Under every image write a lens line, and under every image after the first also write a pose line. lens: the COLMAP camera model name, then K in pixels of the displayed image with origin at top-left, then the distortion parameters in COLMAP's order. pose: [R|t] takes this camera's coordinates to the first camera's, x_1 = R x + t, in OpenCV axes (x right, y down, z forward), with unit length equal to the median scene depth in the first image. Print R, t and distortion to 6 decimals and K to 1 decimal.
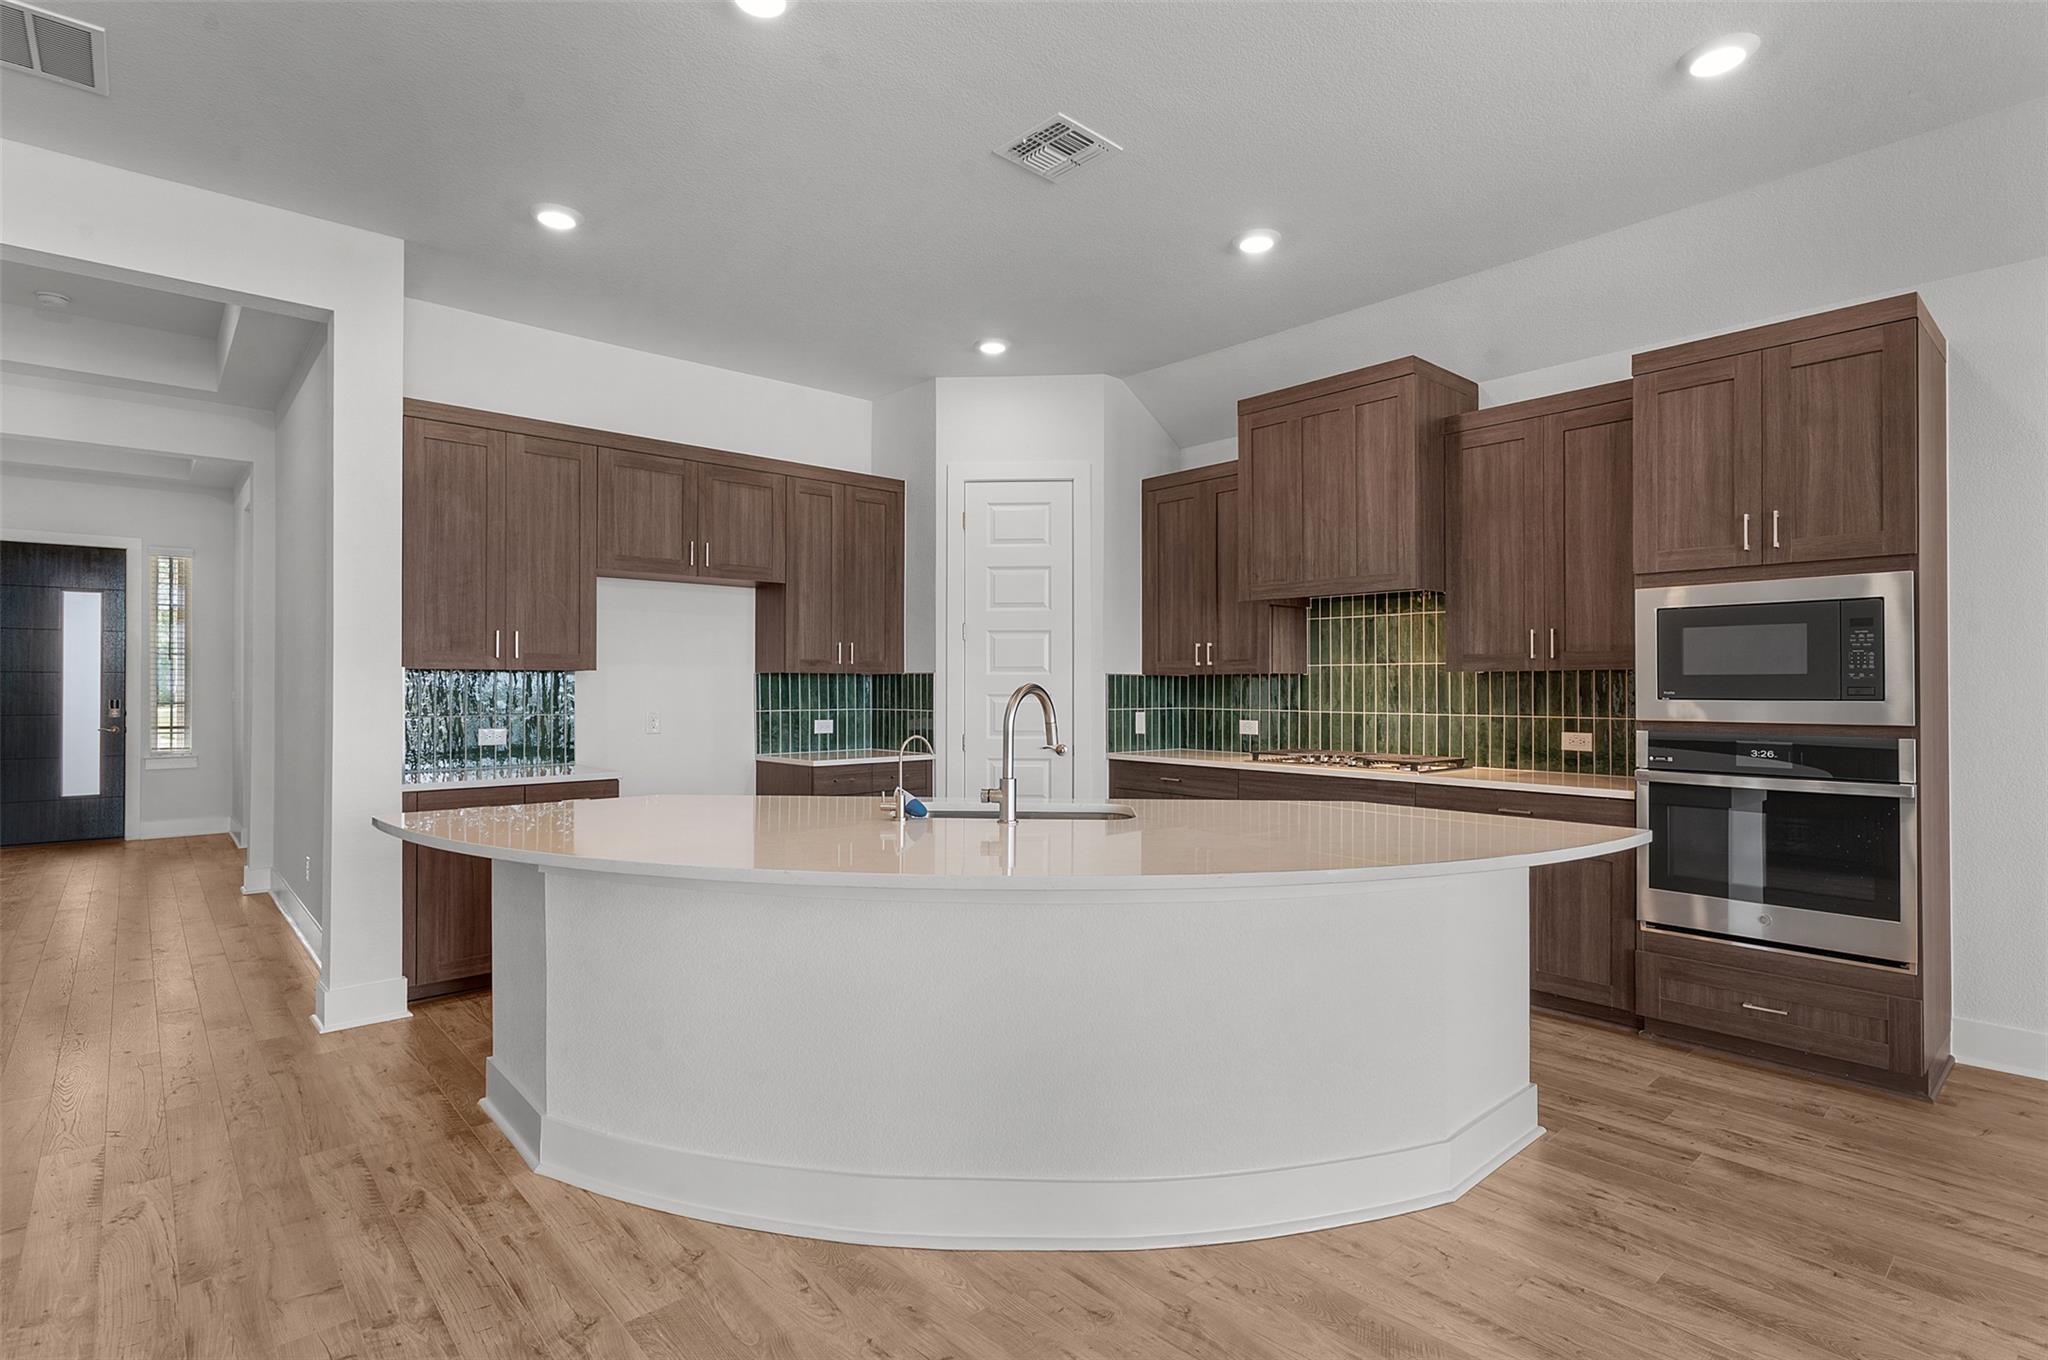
lens RADIAL K [[991.5, 0, 1008.3], [0, 991.5, 678.7], [0, 0, 1]] dist [0.000381, 0.000857]
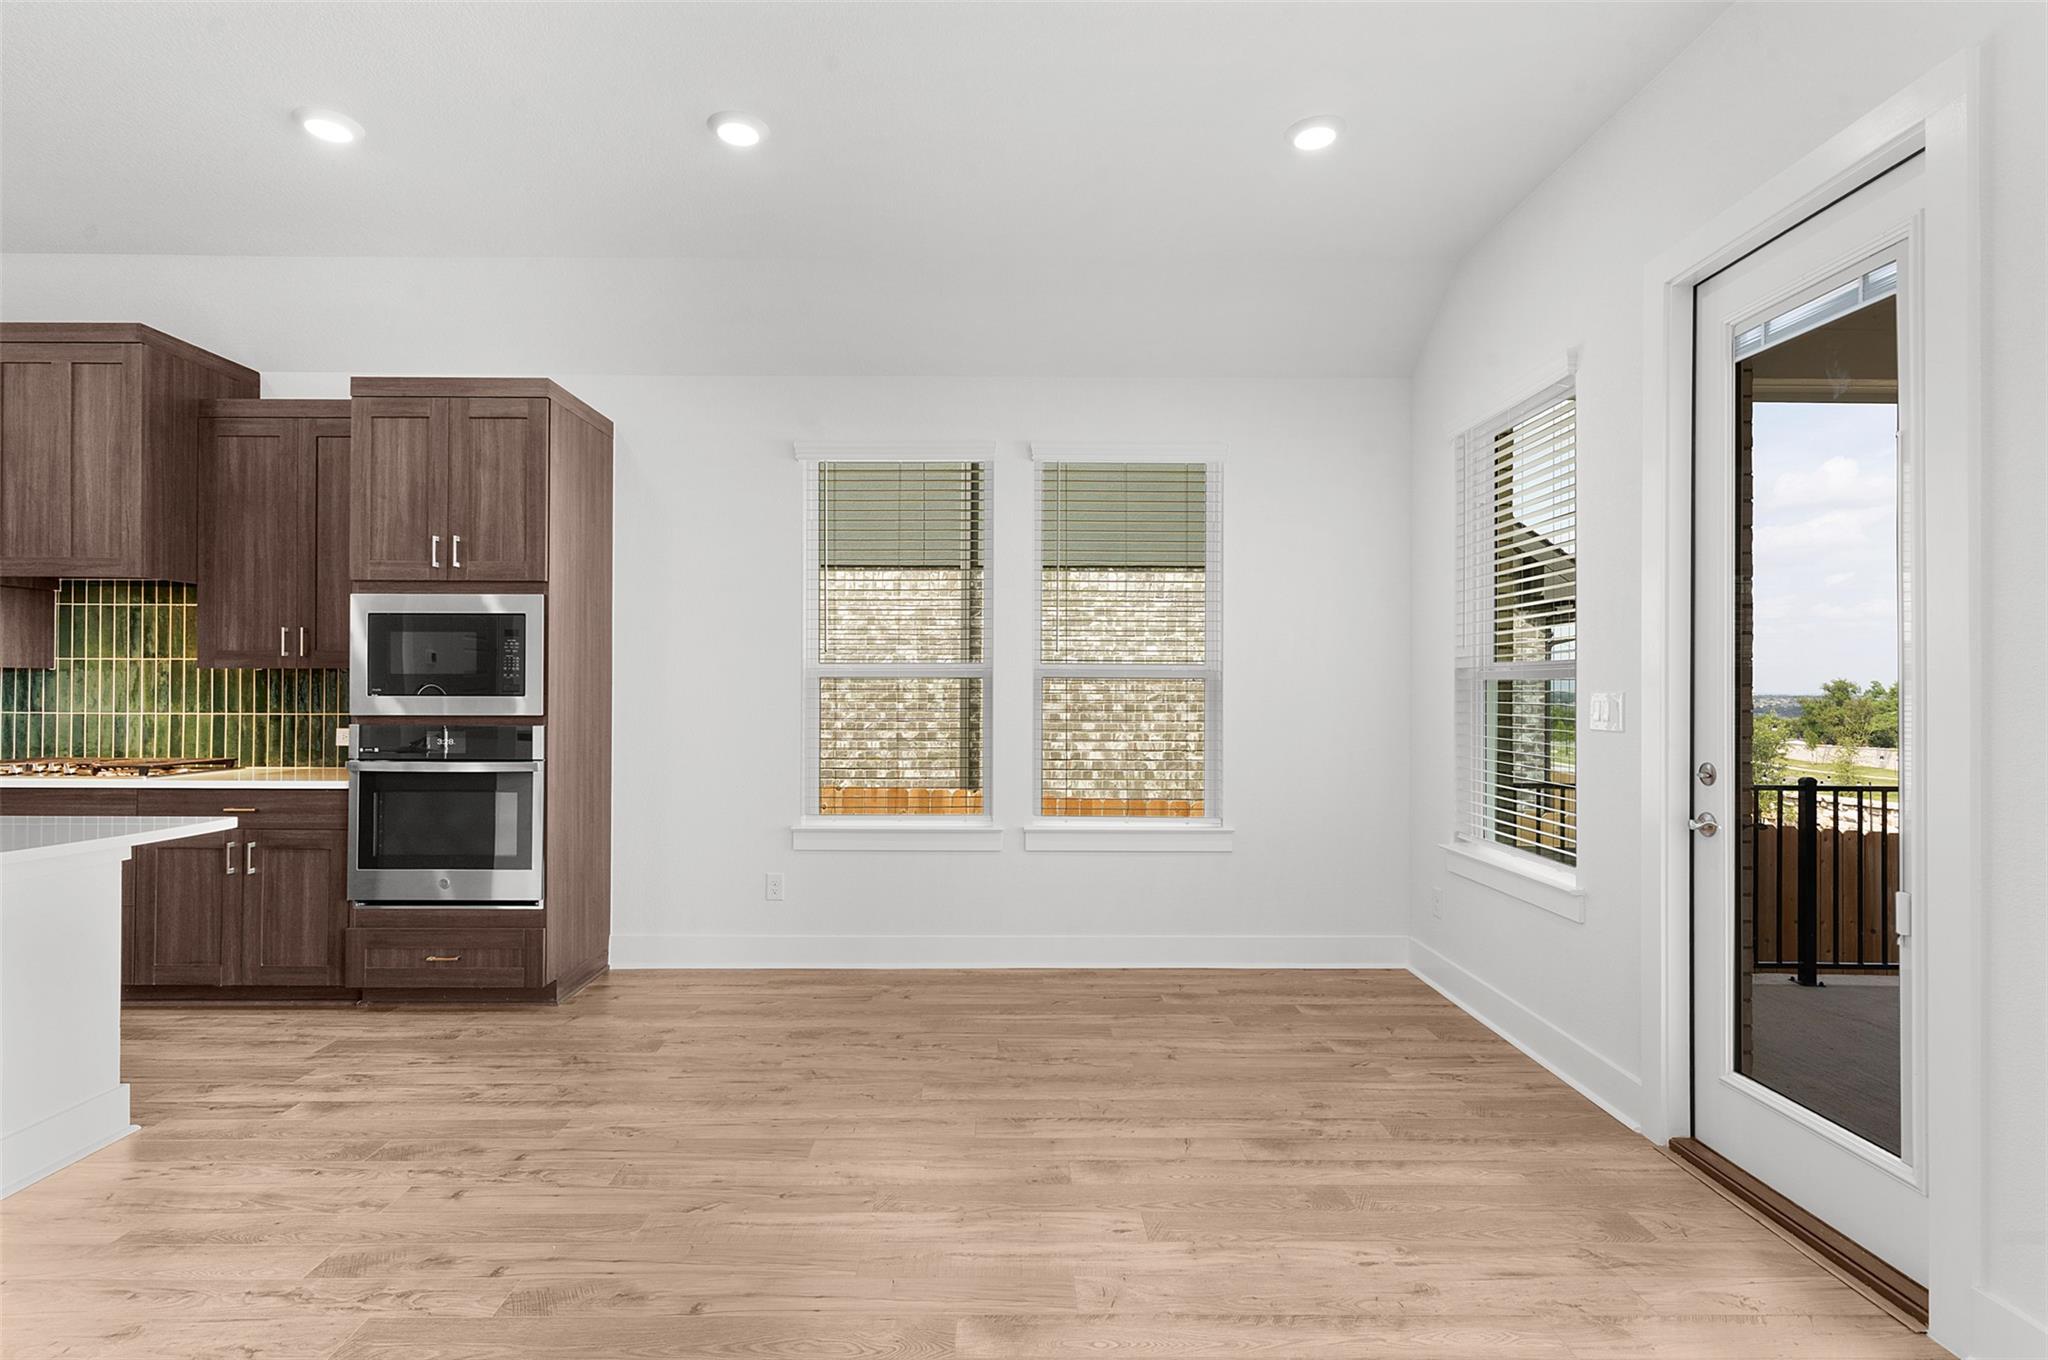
lens RADIAL K [[991.5, 0, 1068.7], [0, 991.5, 679.3], [0, 0, 1]] dist [0.000381, 0.000857]
pose [[0.654069, 0.007167, 0.756401, 0.328291], [-0.008502, 0.999962, -0.002123, -0.001735], [-0.756387, -0.005042, 0.654105, -0.300025]]
